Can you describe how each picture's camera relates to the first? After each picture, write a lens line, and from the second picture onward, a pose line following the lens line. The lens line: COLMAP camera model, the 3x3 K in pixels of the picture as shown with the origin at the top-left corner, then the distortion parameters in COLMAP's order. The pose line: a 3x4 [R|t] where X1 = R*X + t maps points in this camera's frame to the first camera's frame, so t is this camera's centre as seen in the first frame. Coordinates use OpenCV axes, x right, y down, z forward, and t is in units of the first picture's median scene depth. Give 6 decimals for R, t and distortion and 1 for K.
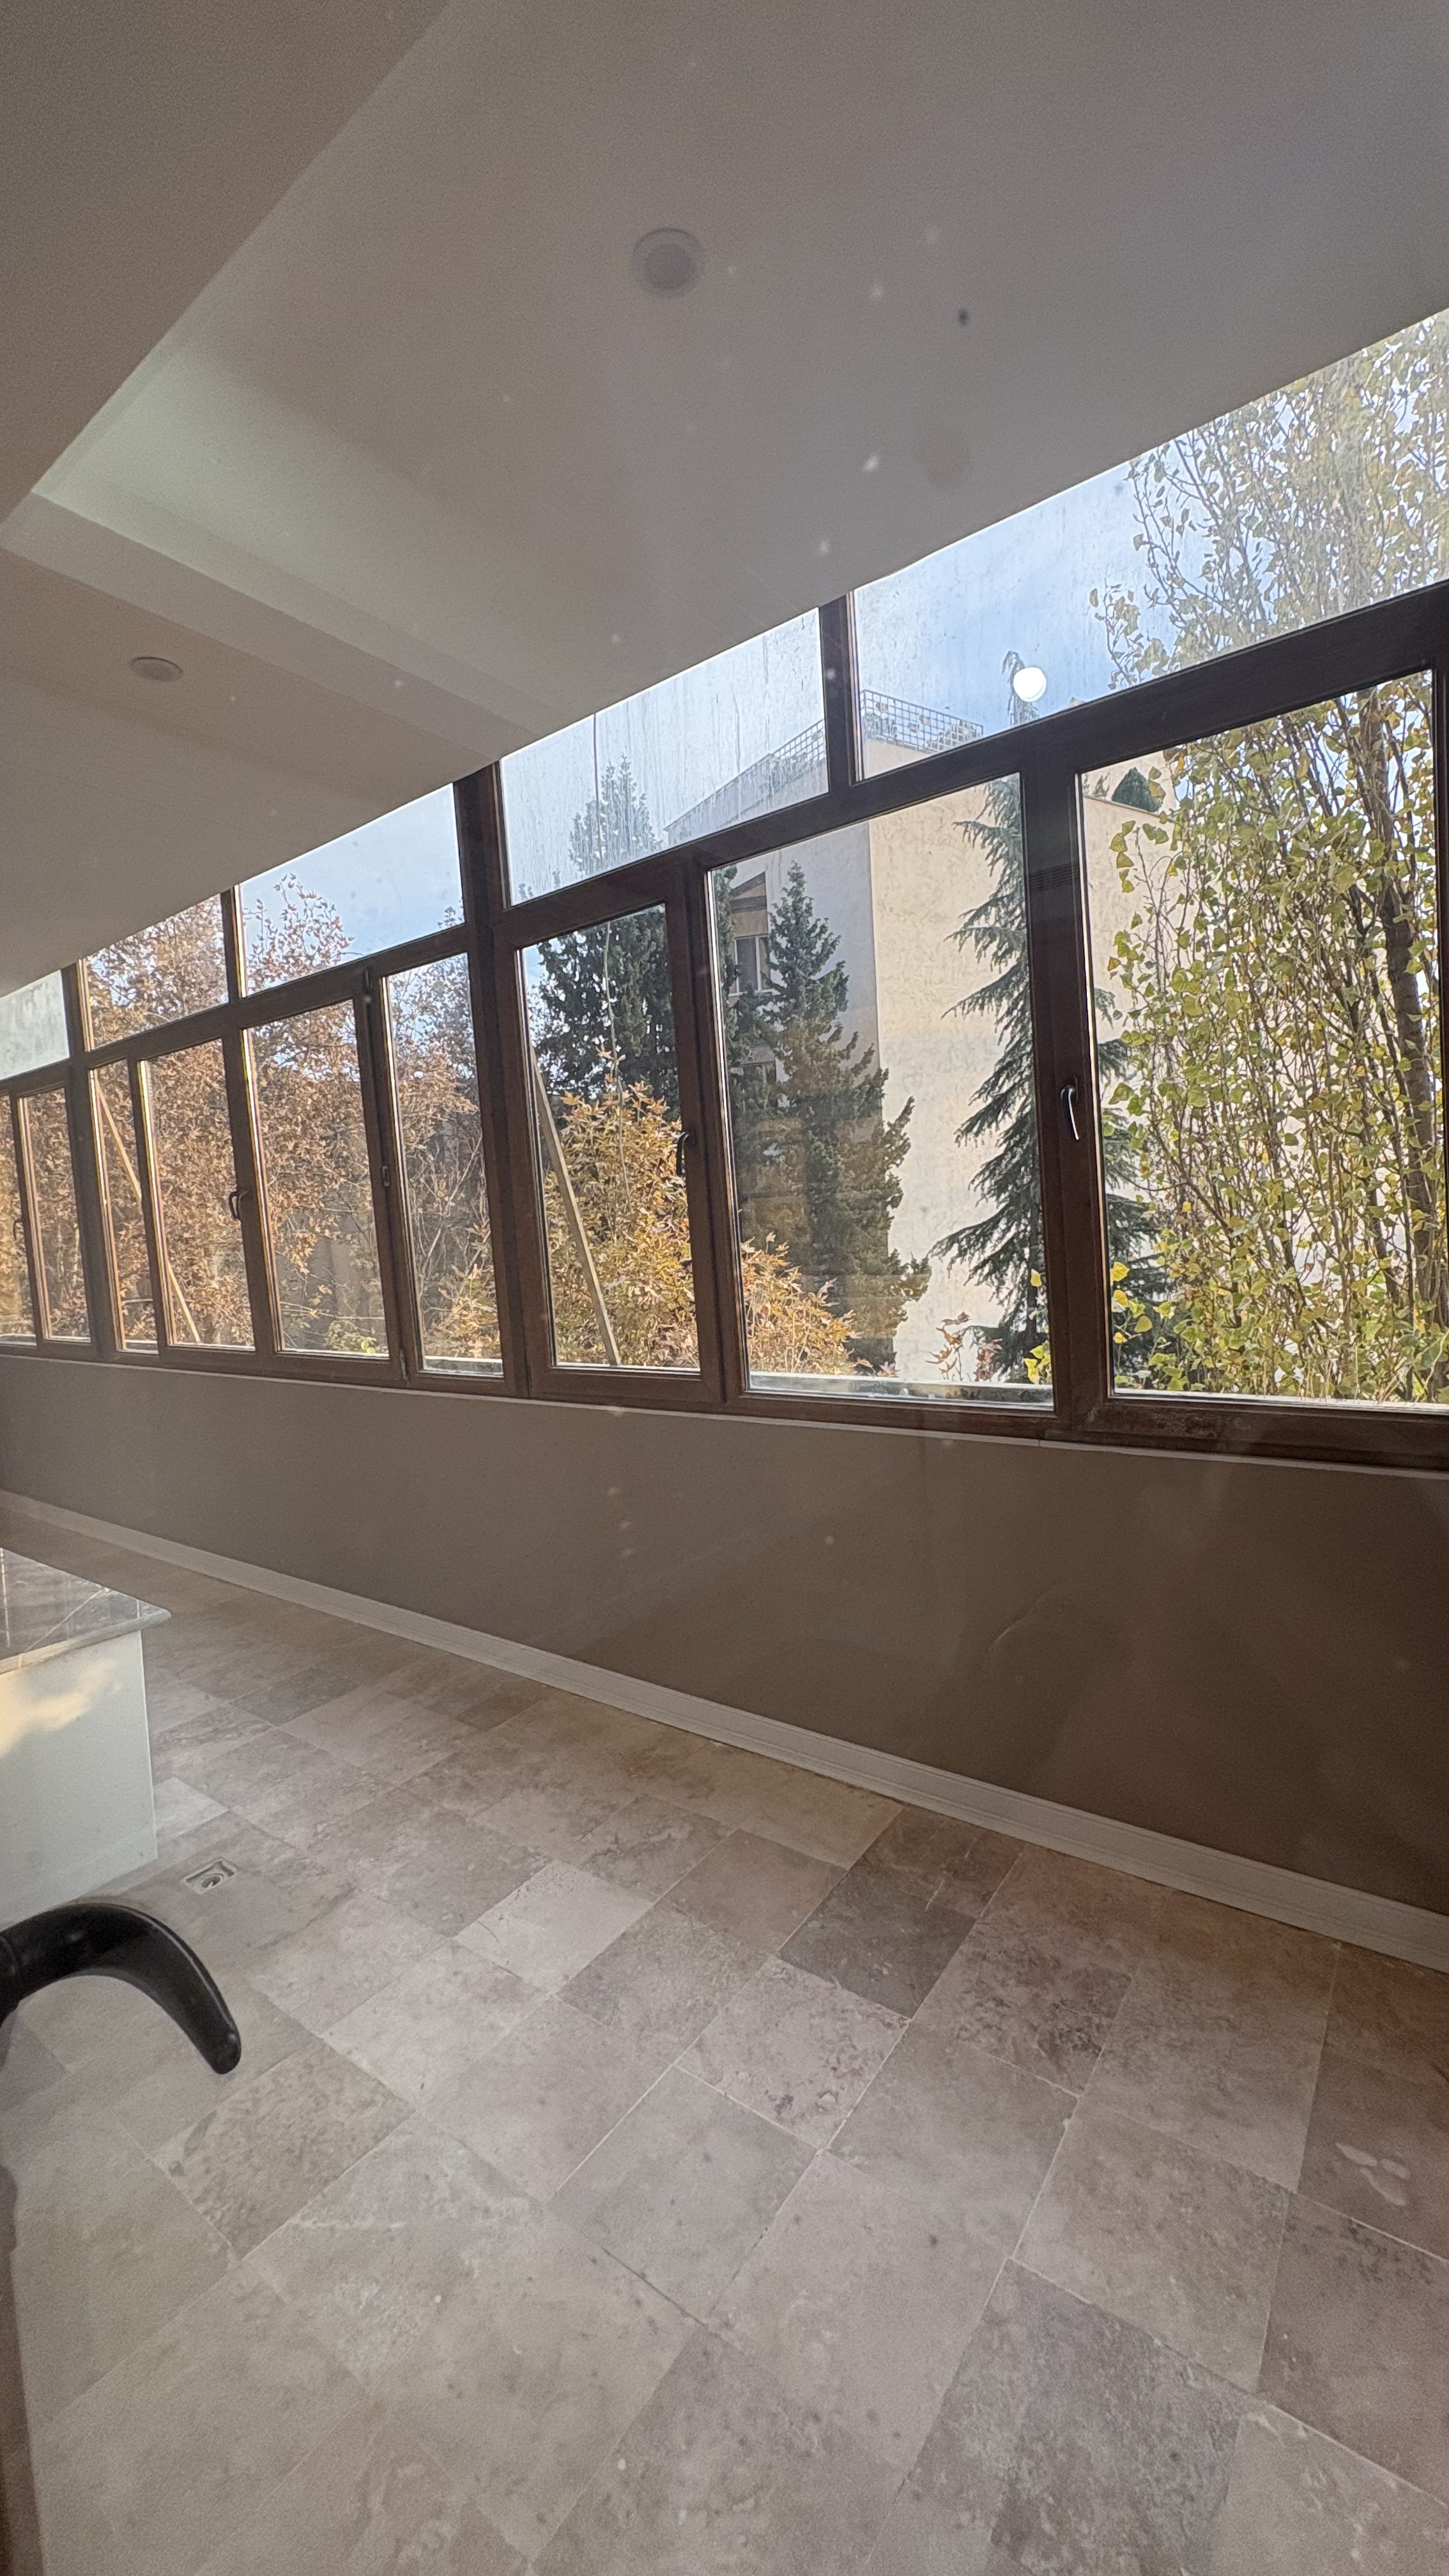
lens RADIAL K [[1021.2, 0, 724.5], [0, 1021.2, 1288.0], [0, 0, 1]] dist [-0.001002, -0.000032]
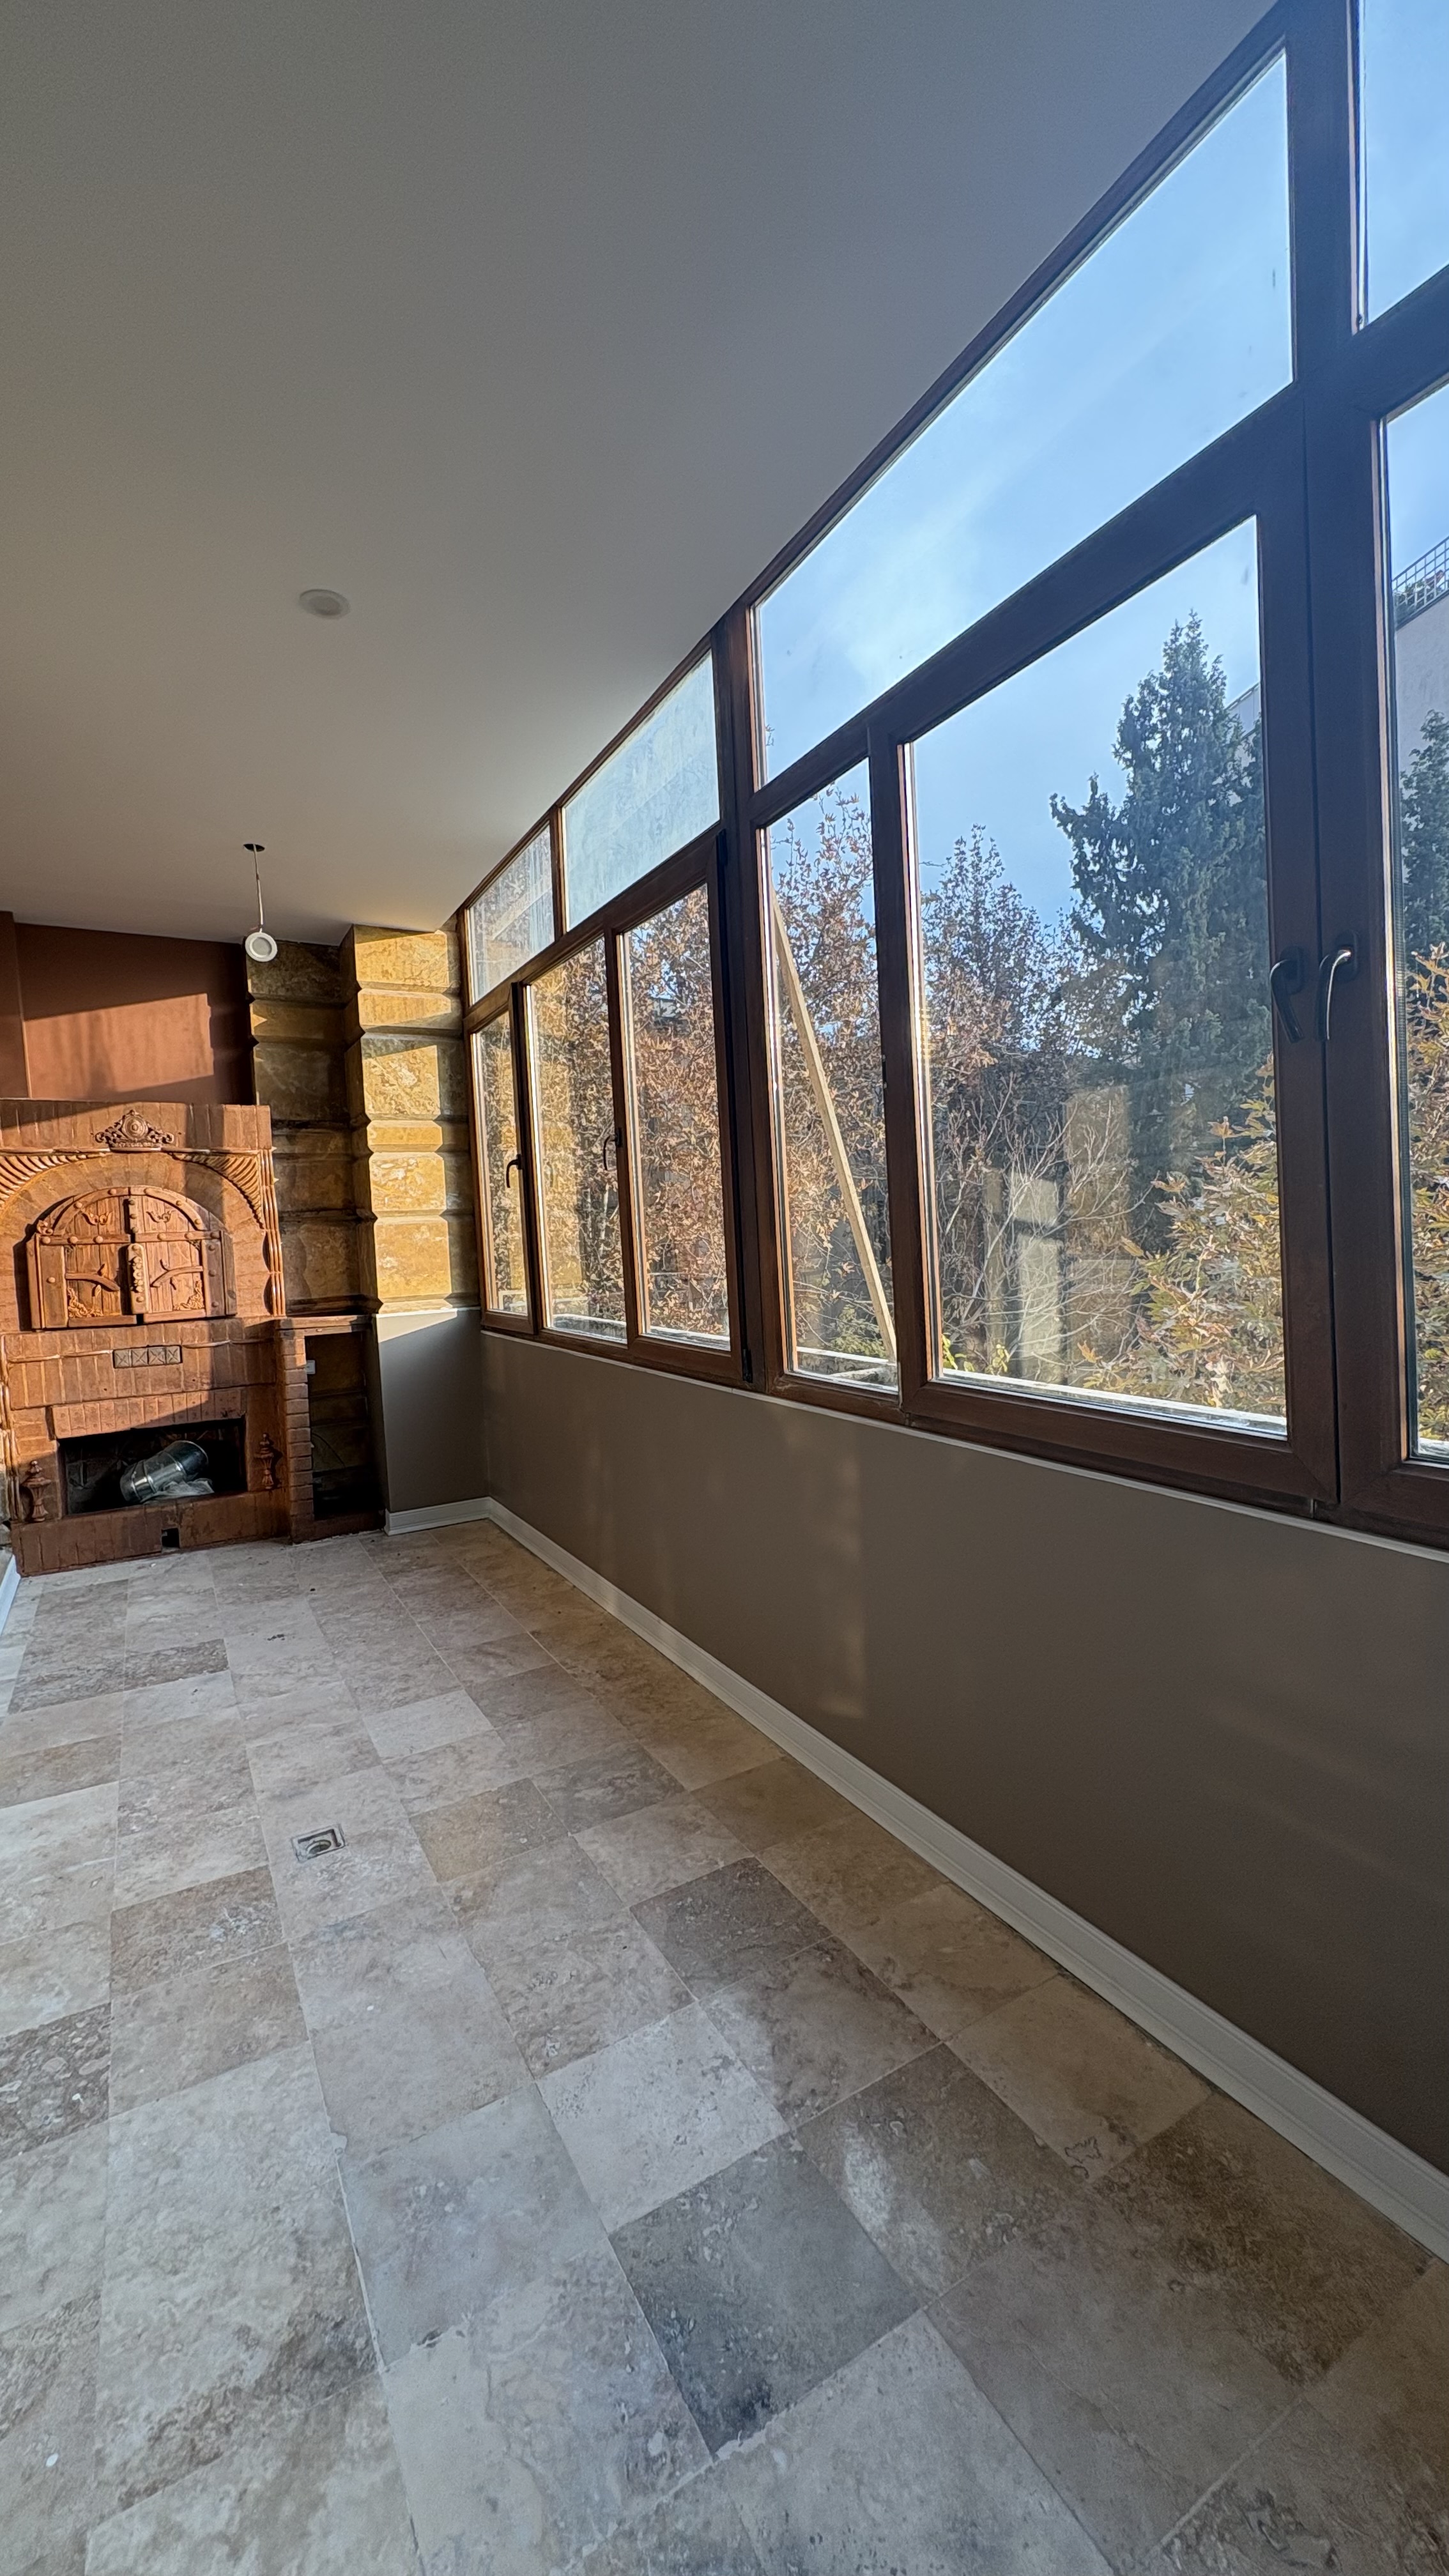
lens RADIAL K [[1021.2, 0, 724.5], [0, 1021.2, 1288.0], [0, 0, 1]] dist [-0.001002, -0.000032]
pose [[0.916122, 0.038549, -0.399043, -0.145078], [-0.032571, 0.999233, 0.021752, 0.002738], [0.399575, -0.006931, 0.916674, 0.177372]]
